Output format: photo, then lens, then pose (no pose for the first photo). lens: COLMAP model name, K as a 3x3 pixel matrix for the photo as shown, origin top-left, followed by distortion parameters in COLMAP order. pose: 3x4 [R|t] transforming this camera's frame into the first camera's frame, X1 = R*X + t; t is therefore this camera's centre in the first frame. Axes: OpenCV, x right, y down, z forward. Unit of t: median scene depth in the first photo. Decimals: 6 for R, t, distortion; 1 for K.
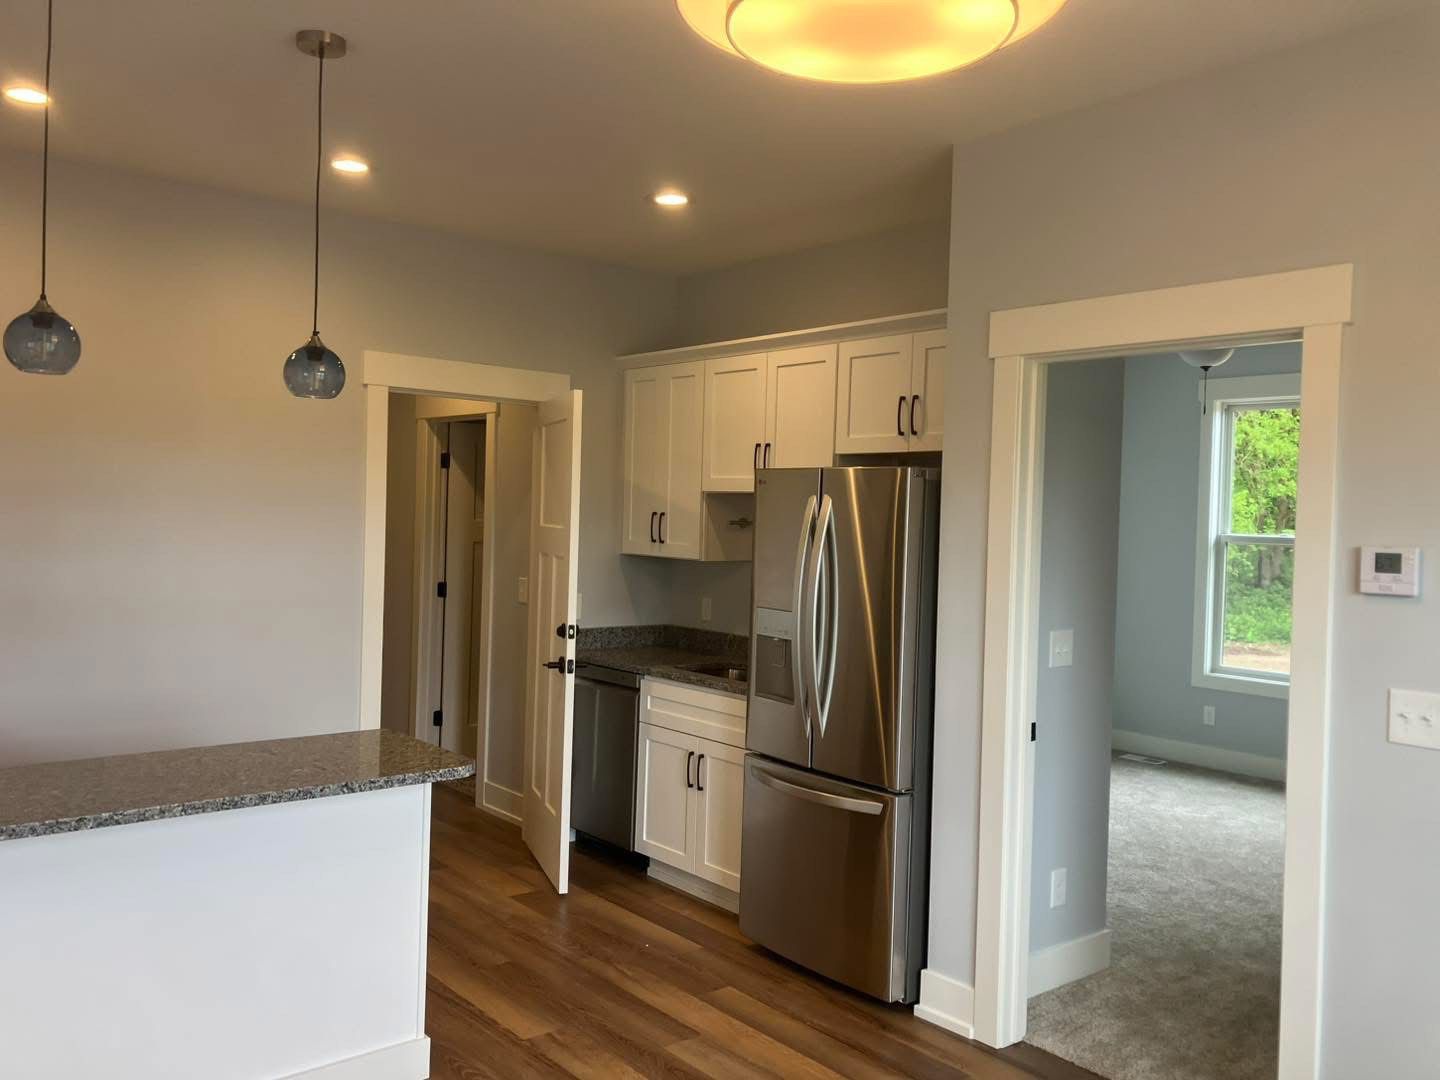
lens RADIAL K [[1175.3, 0, 739.0], [0, 1175.3, 529.9], [0, 0, 1]] dist [0.004752, 0.012231]
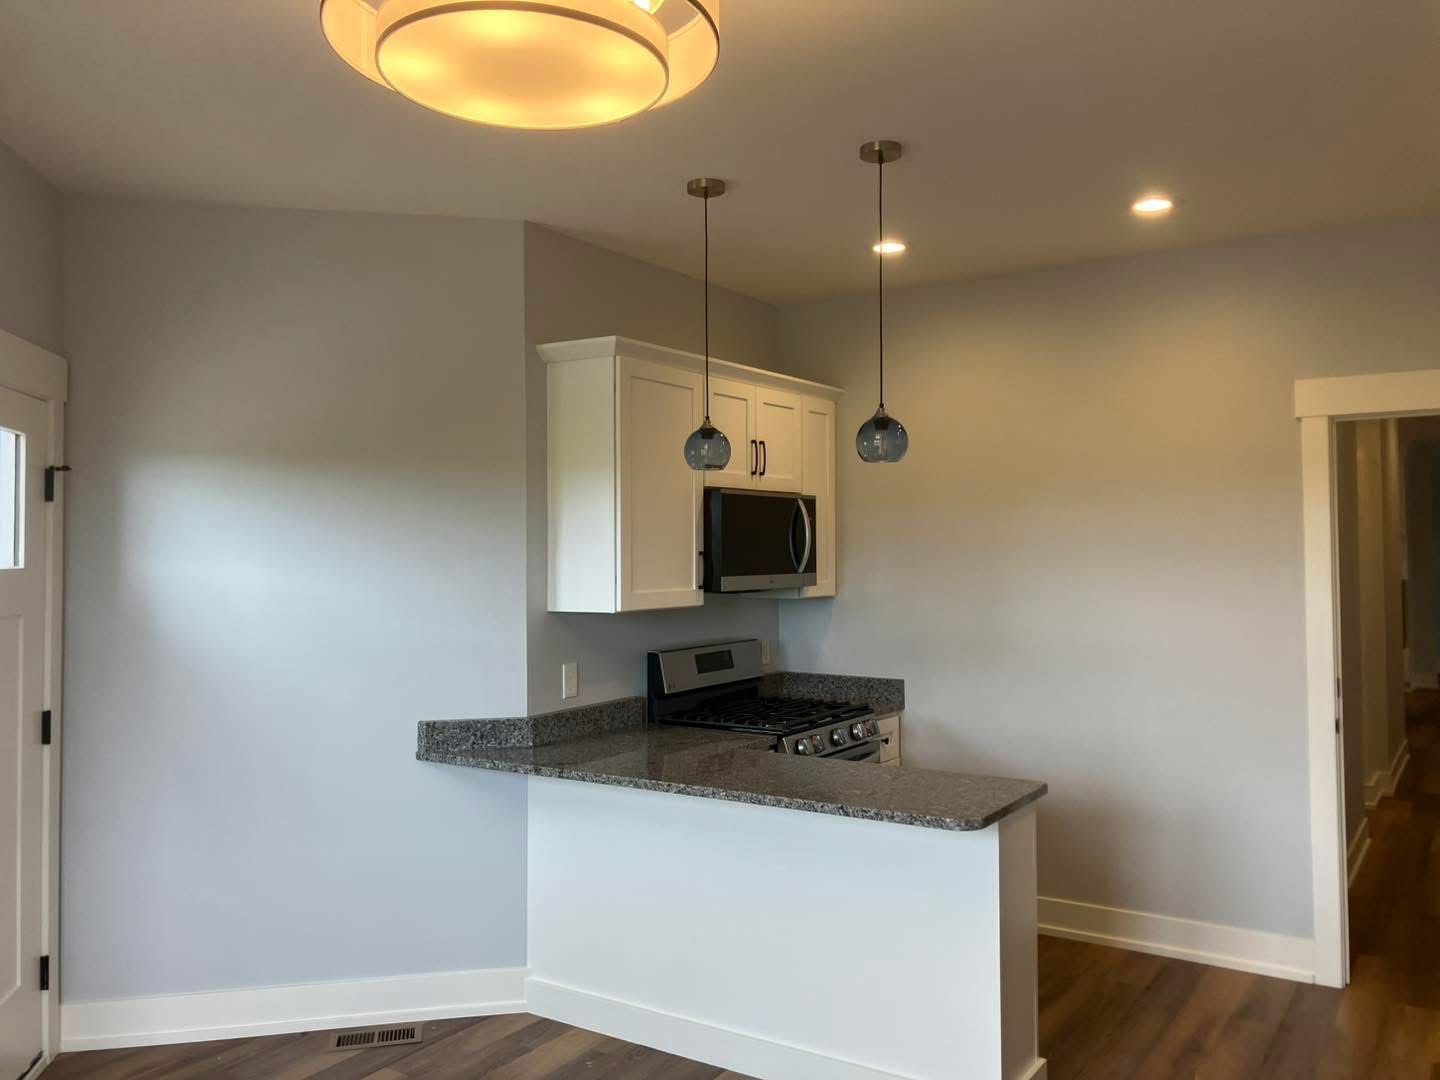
lens RADIAL K [[1175.3, 0, 739.0], [0, 1175.3, 529.9], [0, 0, 1]] dist [0.004752, 0.012231]
pose [[0.286825, -0.050268, -0.956663, 0.697691], [0.001572, 0.998646, -0.052002, 0.011538], [0.957982, 0.013412, 0.286516, 0.568264]]
